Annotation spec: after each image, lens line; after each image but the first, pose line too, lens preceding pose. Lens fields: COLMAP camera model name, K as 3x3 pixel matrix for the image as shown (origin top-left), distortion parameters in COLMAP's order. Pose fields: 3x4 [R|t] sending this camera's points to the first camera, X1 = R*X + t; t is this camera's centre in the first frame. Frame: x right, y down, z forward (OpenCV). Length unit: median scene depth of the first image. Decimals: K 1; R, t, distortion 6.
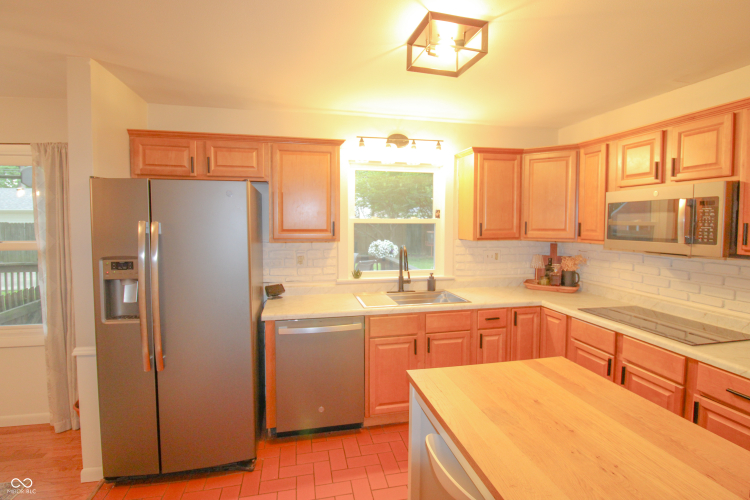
lens RADIAL K [[357.5, 0, 376.3], [0, 357.5, 235.6], [0, 0, 1]] dist [-0.014442, -0.000605]
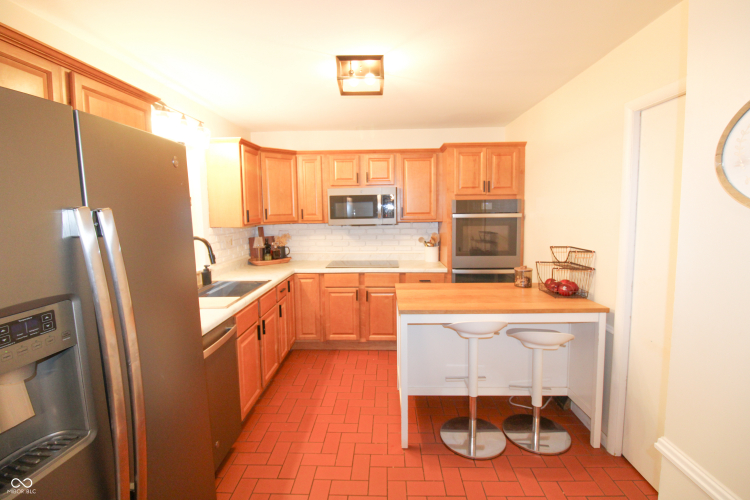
lens RADIAL K [[357.5, 0, 376.3], [0, 357.5, 235.6], [0, 0, 1]] dist [-0.014442, -0.000605]
pose [[0.227129, -0.080434, 0.970537, -0.774889], [0.054406, 0.996075, 0.069818, -0.014952], [-0.972344, 0.036946, 0.230614, 0.434331]]
